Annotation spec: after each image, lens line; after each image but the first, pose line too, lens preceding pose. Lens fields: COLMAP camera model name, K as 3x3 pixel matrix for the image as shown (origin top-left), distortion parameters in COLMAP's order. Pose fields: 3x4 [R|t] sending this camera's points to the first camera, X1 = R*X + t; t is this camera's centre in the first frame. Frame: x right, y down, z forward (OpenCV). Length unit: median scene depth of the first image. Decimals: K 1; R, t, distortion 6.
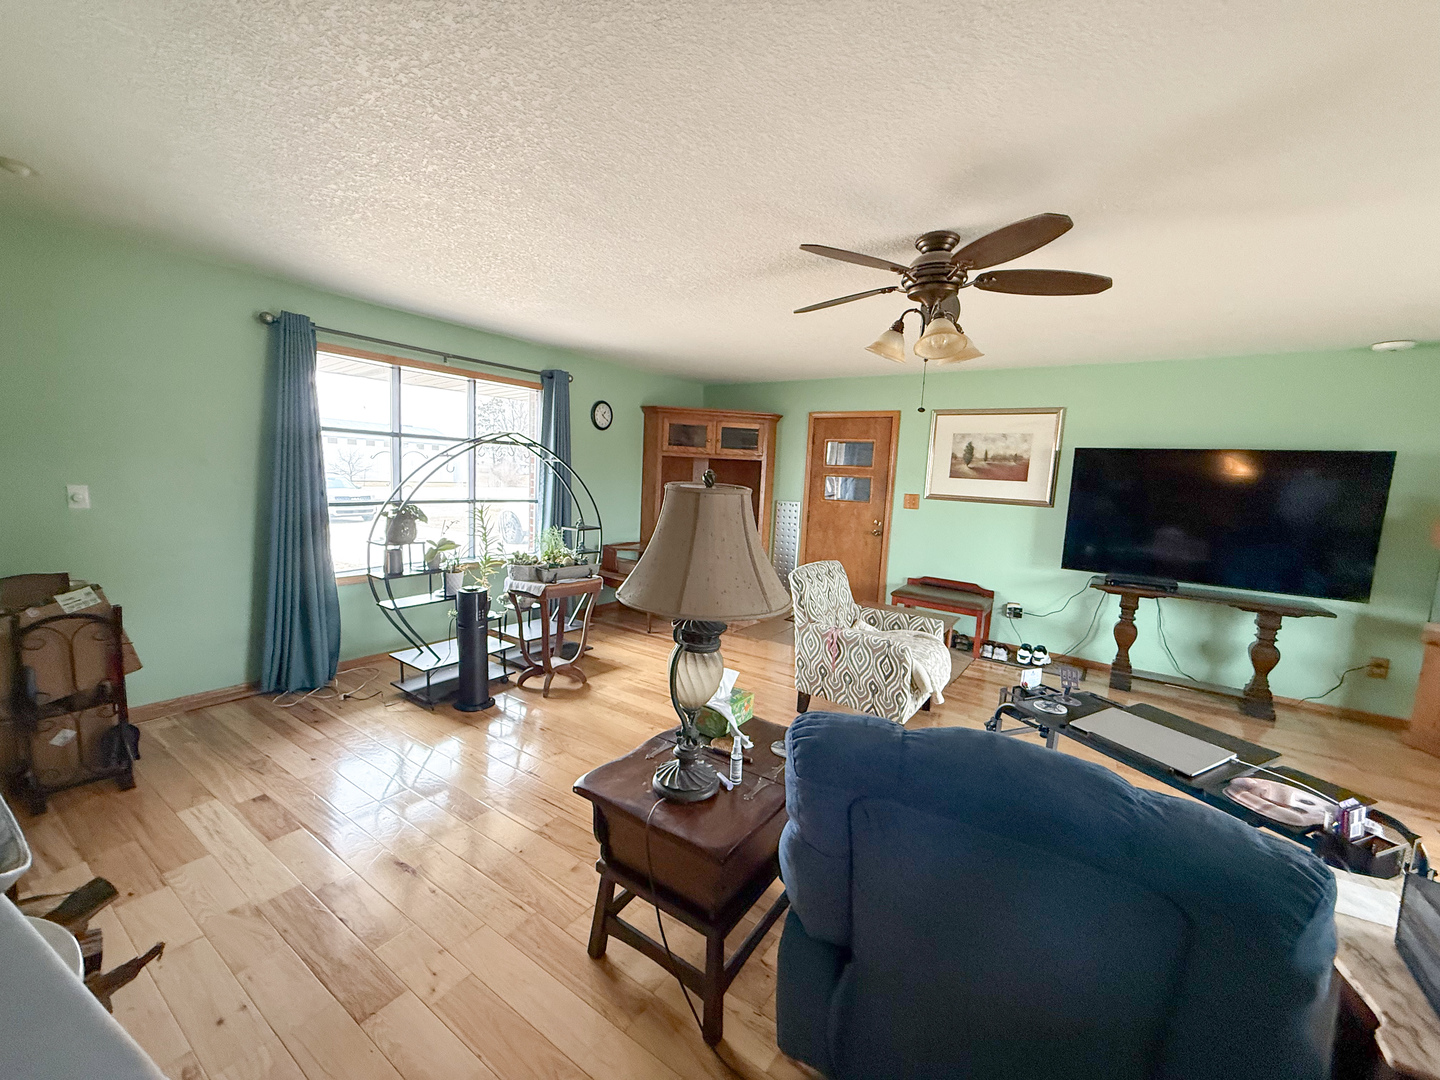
lens RADIAL K [[574.6, 0, 715.7], [0, 574.6, 540.7], [0, 0, 1]] dist [0.001996, 0.000118]
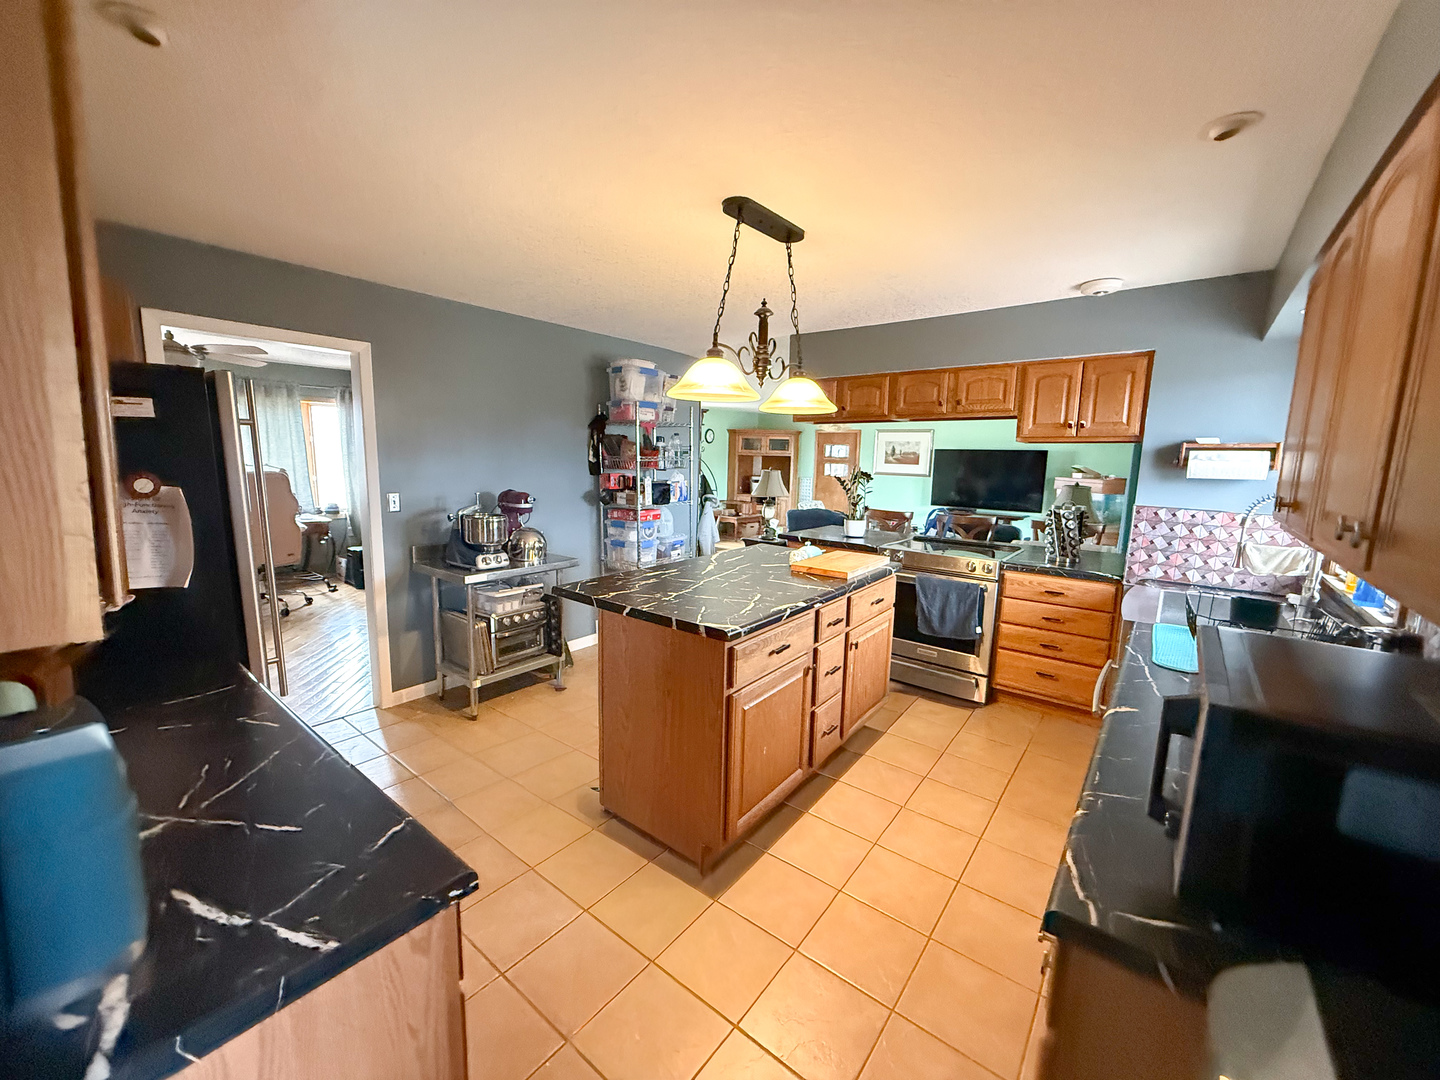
lens RADIAL K [[572.9, 0, 715.9], [0, 572.9, 523.9], [0, 0, 1]] dist [-0.001413, 0.000248]
pose [[0.997970, -0.017165, -0.061337, -0.060073], [0.017261, 0.999850, 0.001026, 0.084460], [0.061310, -0.002082, 0.998117, -0.983889]]
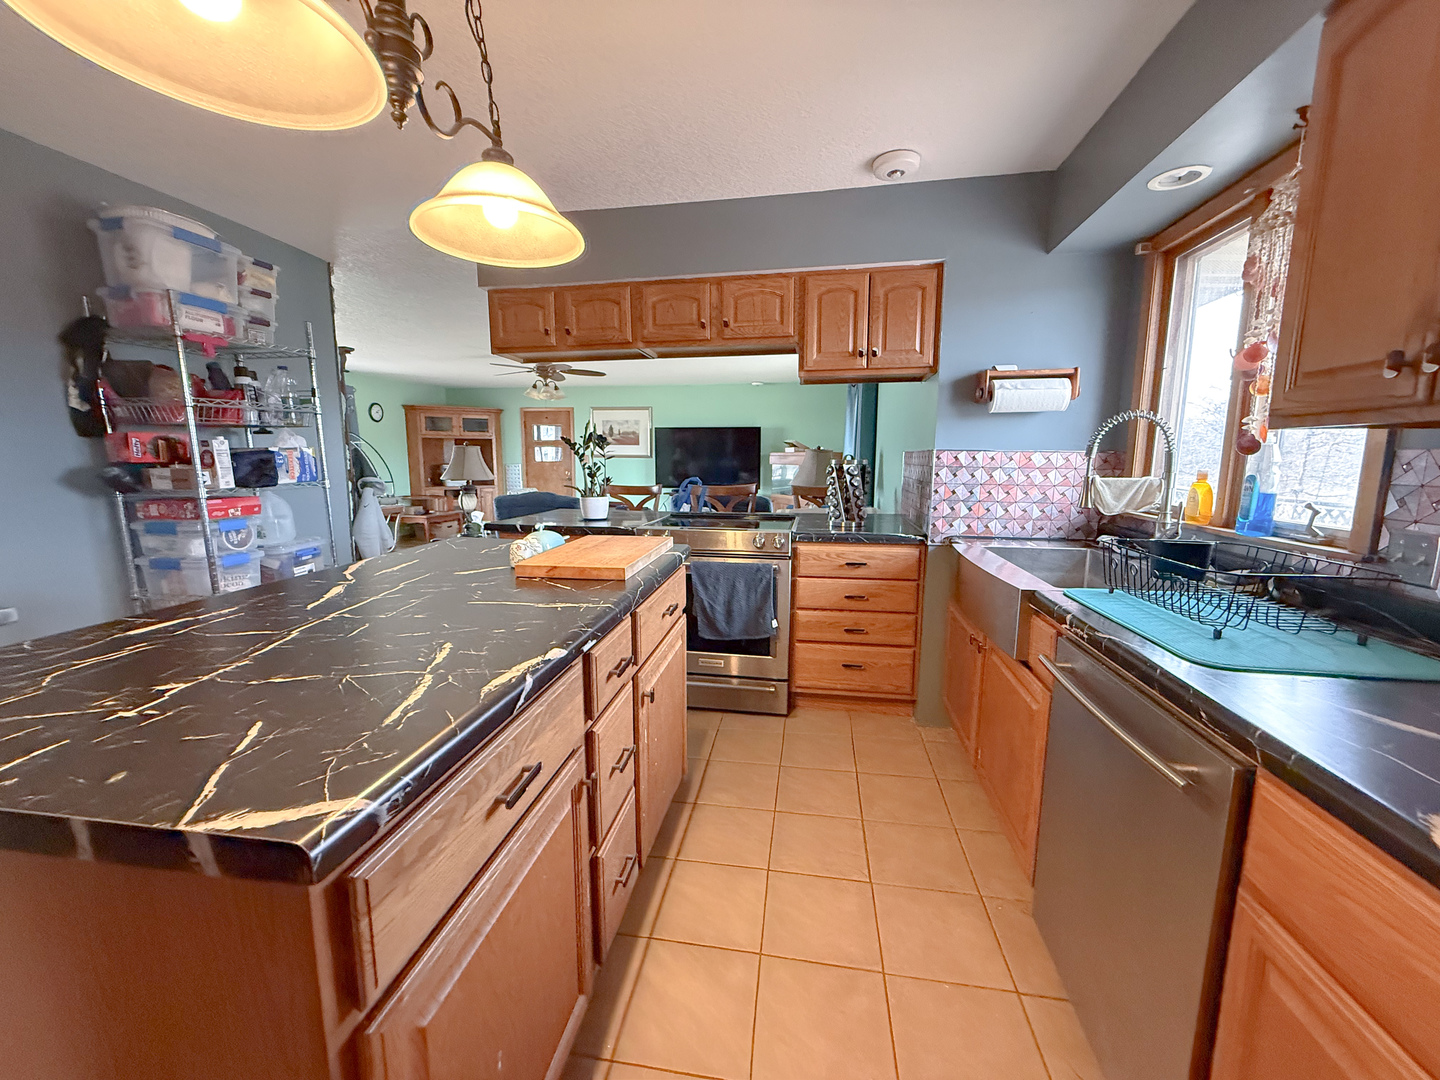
lens RADIAL K [[574.6, 0, 715.7], [0, 574.6, 540.7], [0, 0, 1]] dist [0.001996, 0.000118]
pose [[0.904478, -0.107816, 0.412668, -0.050419], [0.089202, 0.993944, 0.064173, 0.101087], [-0.417088, -0.021232, 0.908618, -0.763908]]
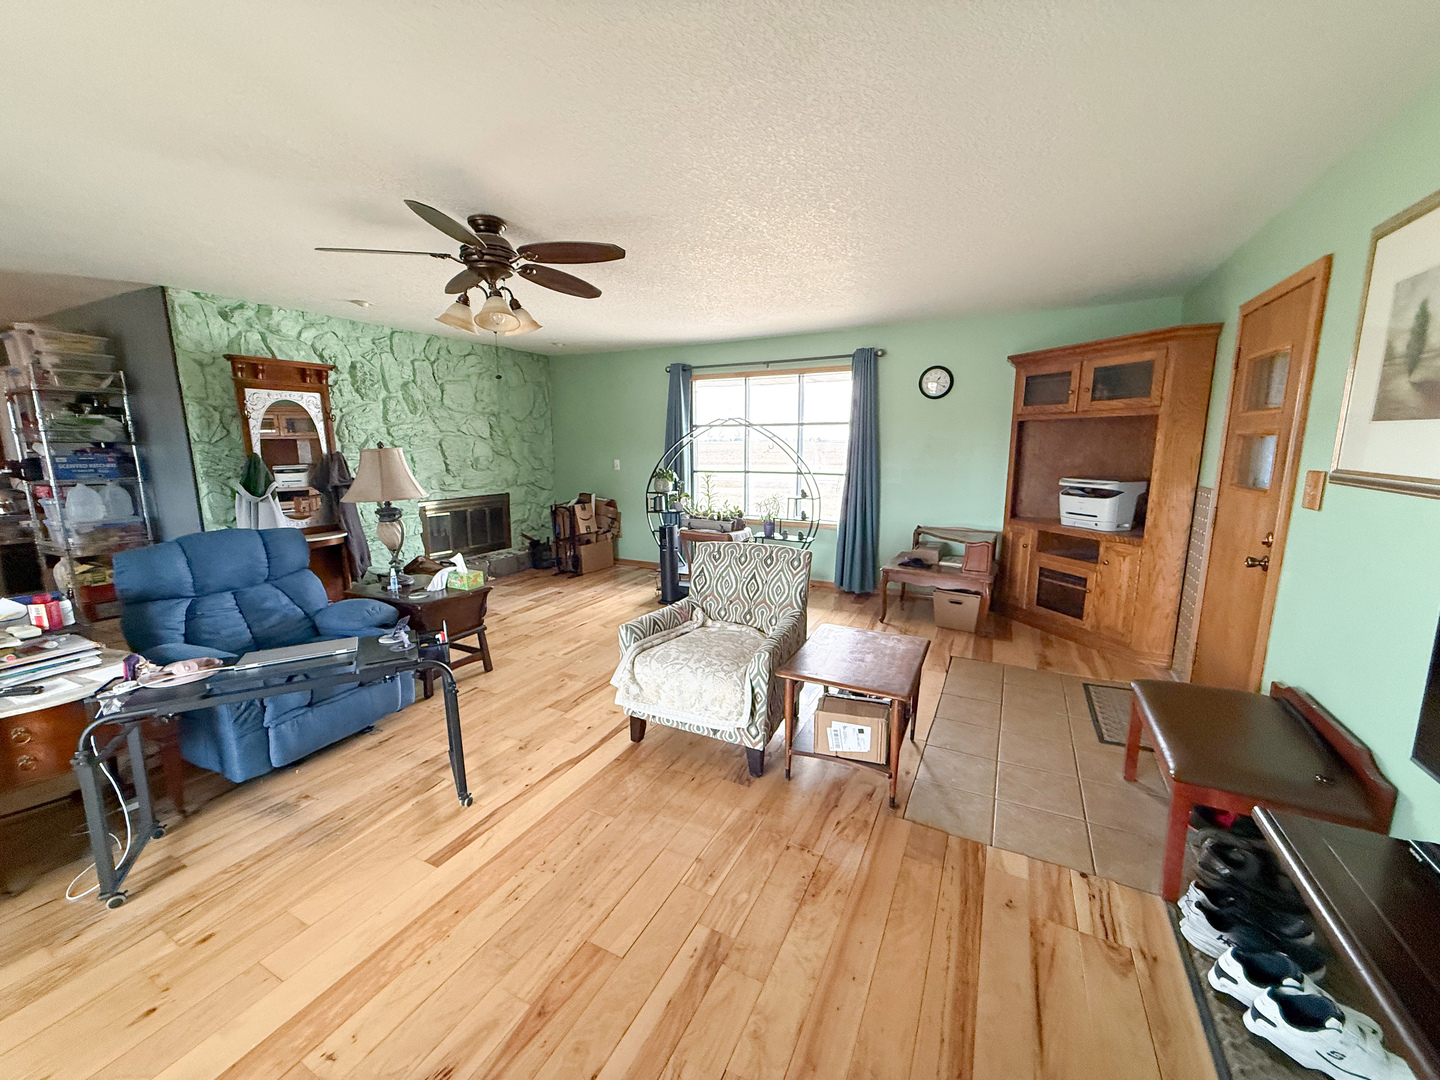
lens RADIAL K [[574.6, 0, 715.7], [0, 574.6, 540.7], [0, 0, 1]] dist [0.001996, 0.000118]
pose [[0.128759, 0.121952, -0.984149, 0.680449], [-0.105268, 0.988483, 0.108717, -0.034332], [0.986073, 0.089602, 0.140113, 0.561172]]
